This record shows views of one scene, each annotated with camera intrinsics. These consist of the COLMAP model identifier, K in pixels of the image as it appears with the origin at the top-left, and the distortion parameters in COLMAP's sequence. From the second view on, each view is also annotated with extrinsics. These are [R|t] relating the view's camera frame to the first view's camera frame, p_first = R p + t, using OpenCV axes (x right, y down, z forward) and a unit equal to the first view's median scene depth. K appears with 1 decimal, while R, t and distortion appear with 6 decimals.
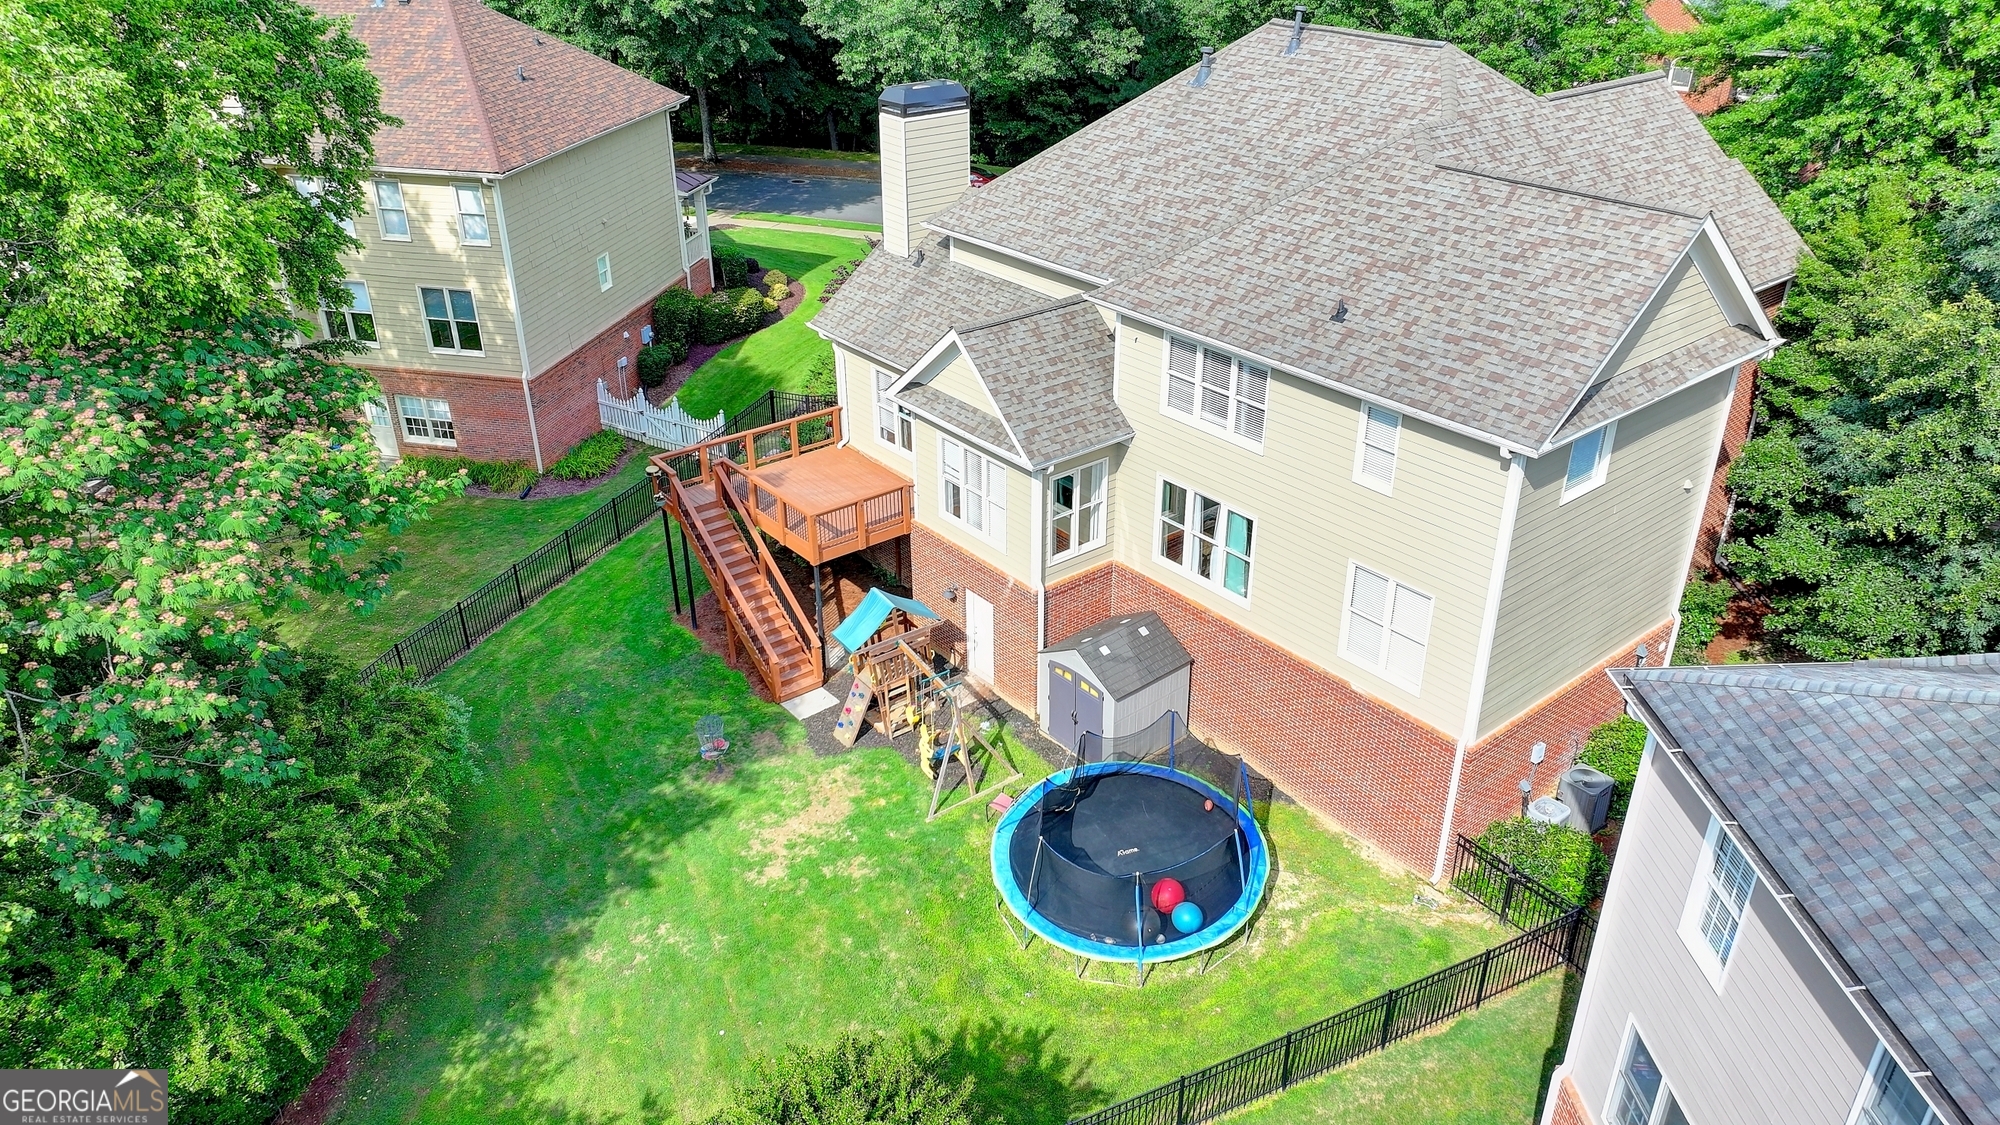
lens RADIAL K [[1405.4, 0, 1006.9], [0, 1405.4, 554.9], [0, 0, 1]] dist [-0.002921, 0.020040]
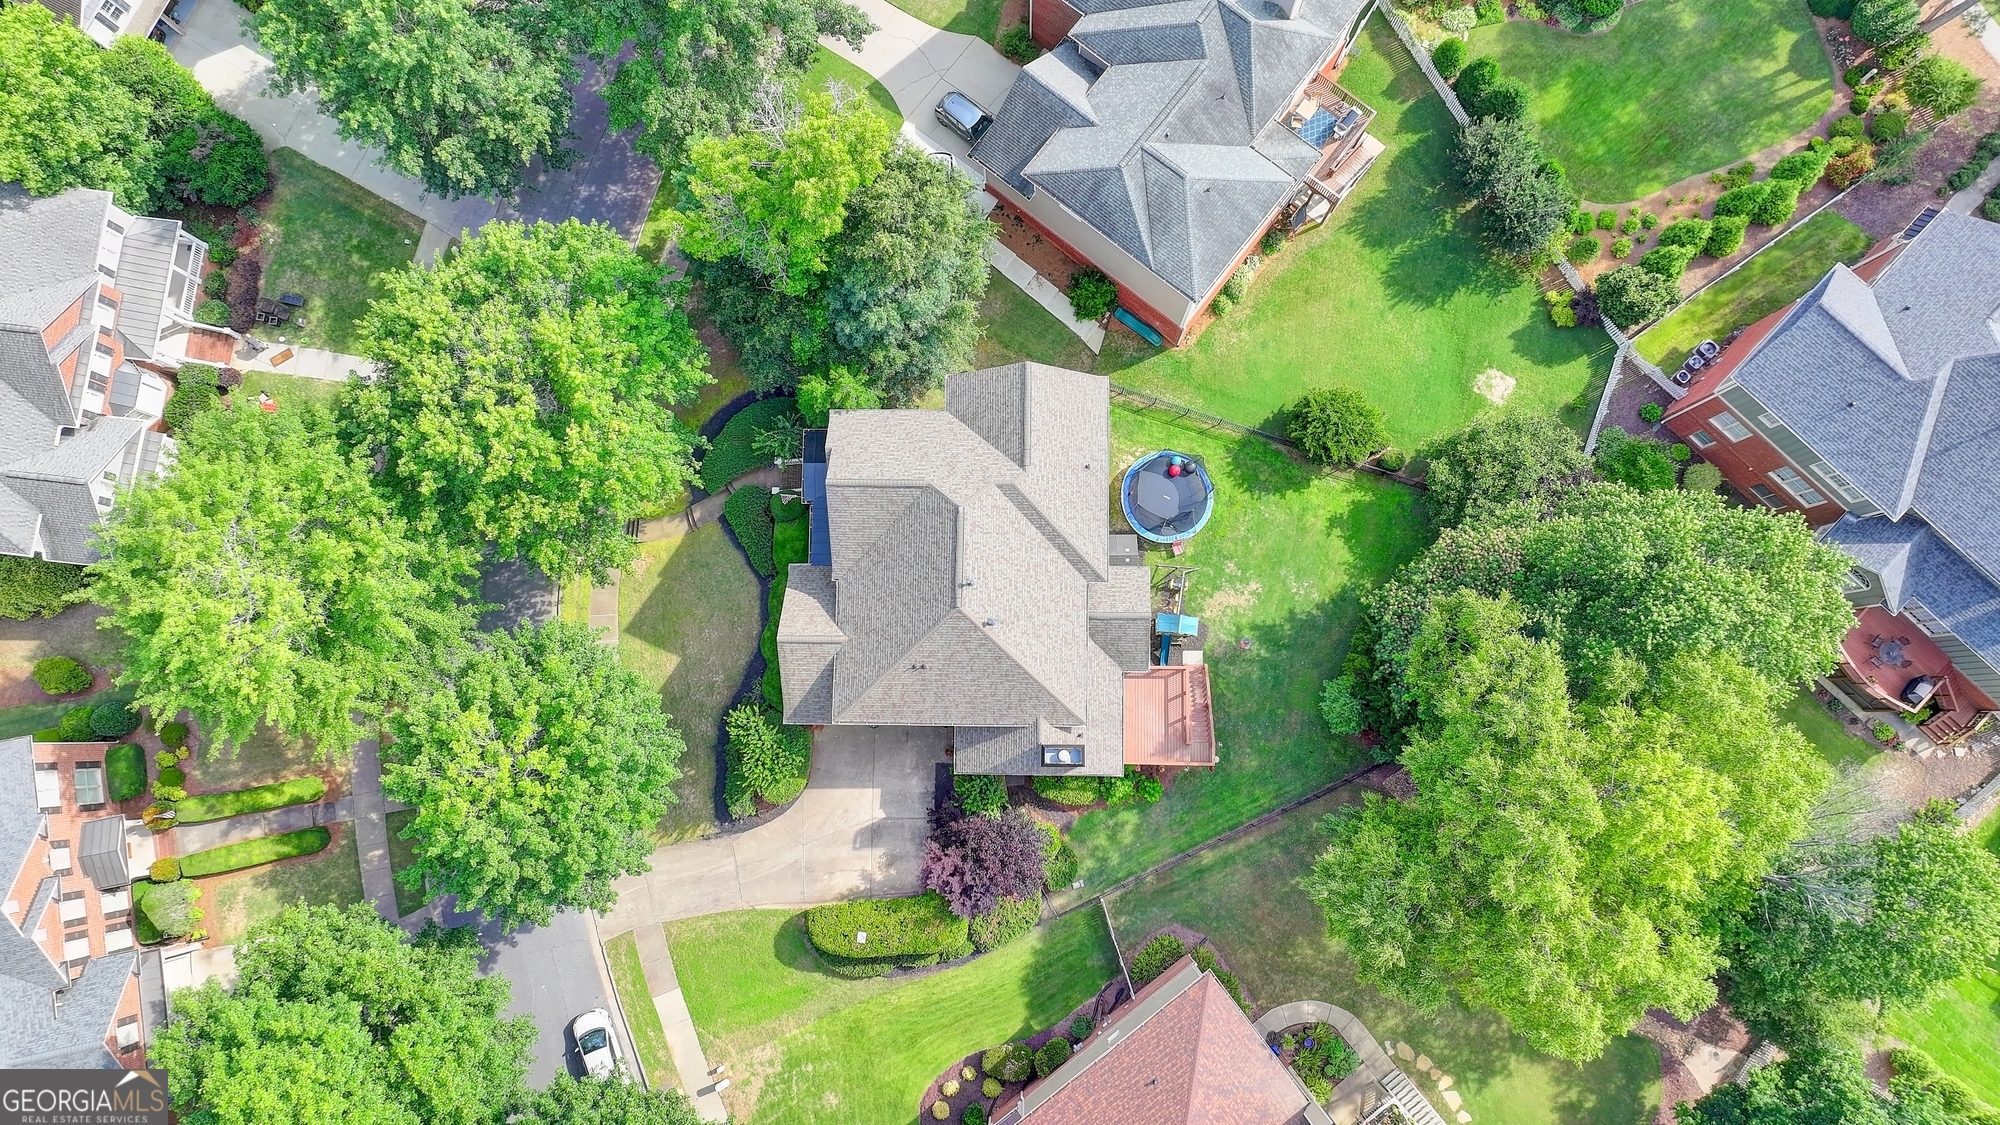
lens RADIAL K [[1405.4, 0, 1006.6], [0, 1405.4, 555.8], [0, 0, 1]] dist [-0.002921, 0.020040]
pose [[-0.765502, -0.636883, 0.091579, -0.004260], [0.311897, -0.242801, 0.918569, -2.570343], [-0.562785, 0.731730, 0.384506, 0.145000]]
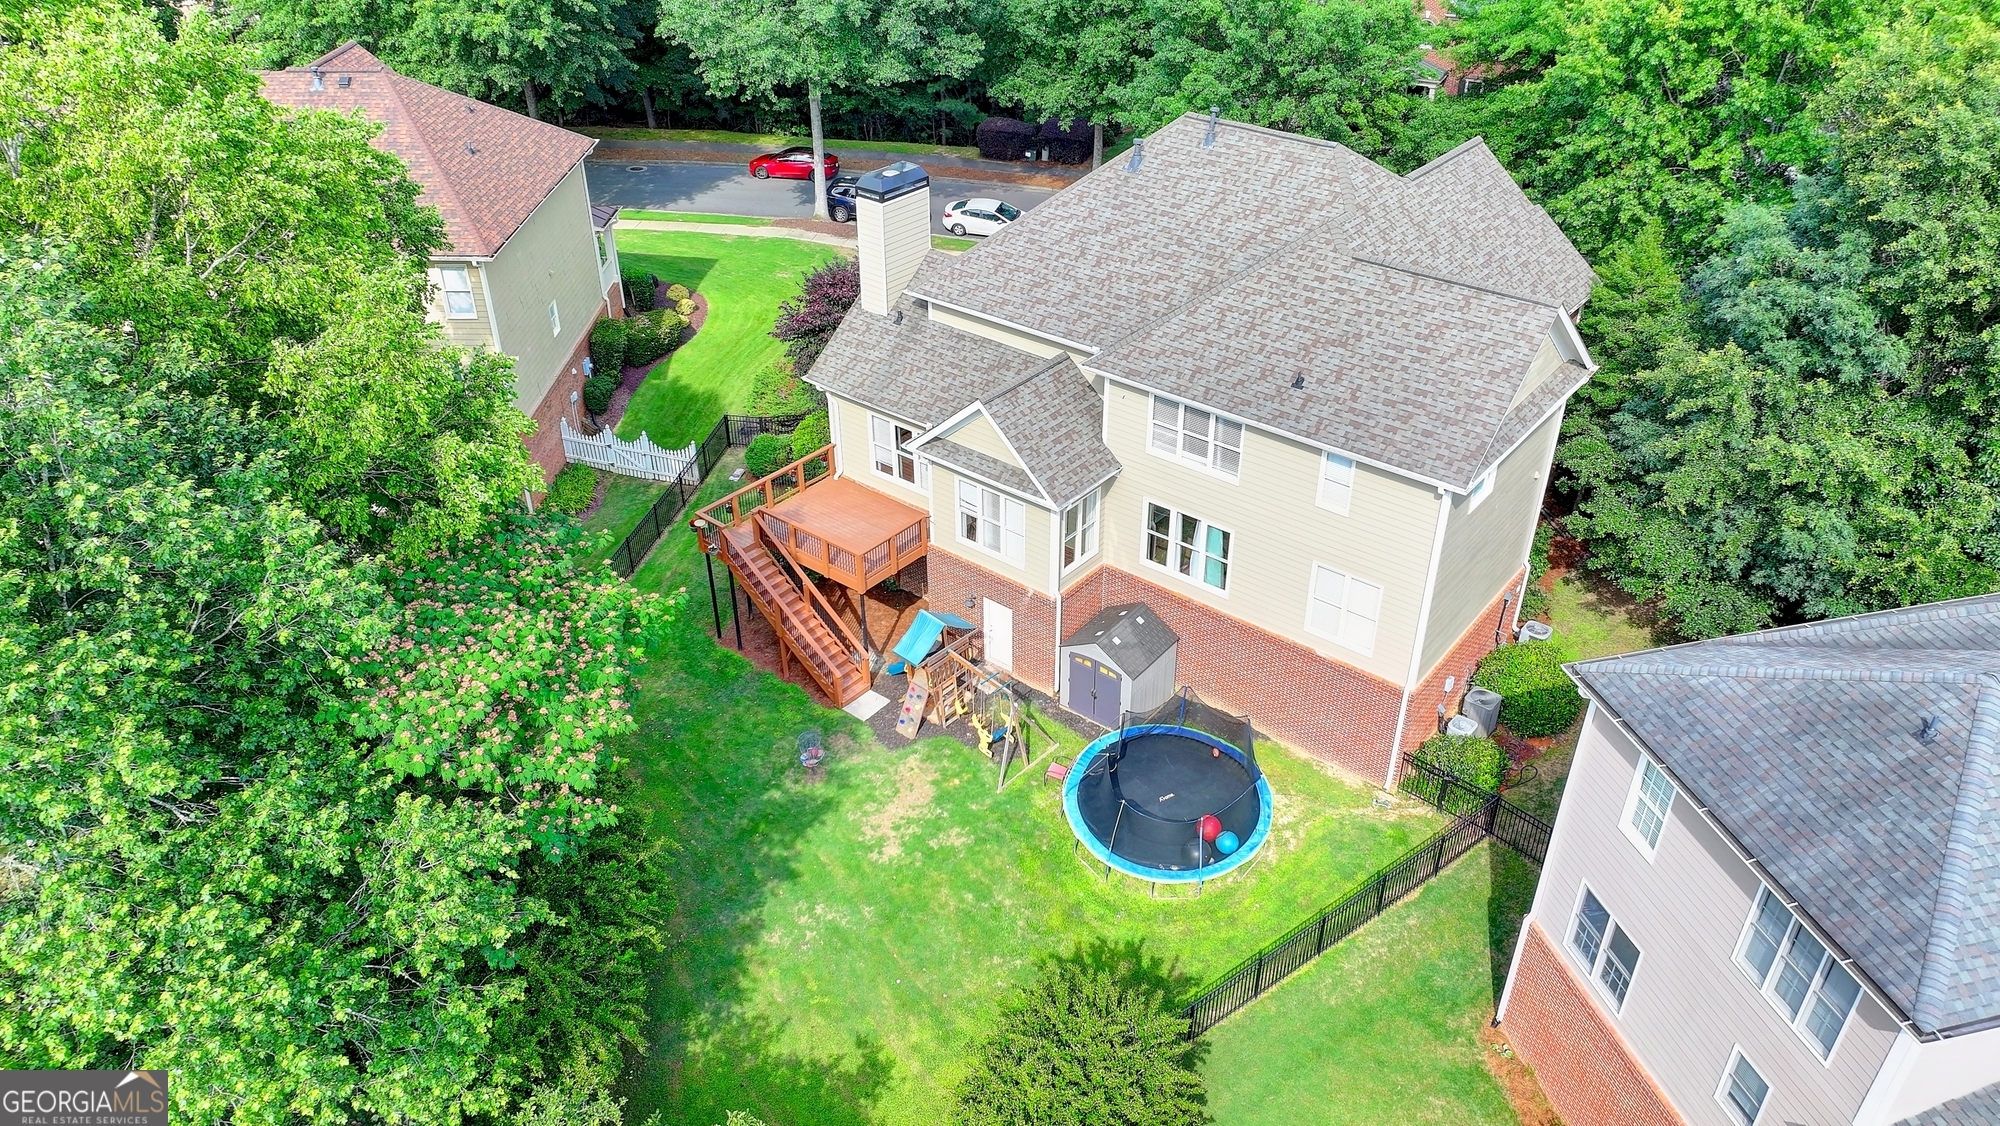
lens RADIAL K [[1405.4, 0, 1009.3], [0, 1405.4, 551.7], [0, 0, 1]] dist [-0.002921, 0.020040]
pose [[0.978183, -0.109817, 0.176346, -0.258869], [0.095212, 0.991446, 0.089273, -0.144822], [-0.184642, -0.070535, 0.980272, -0.239244]]
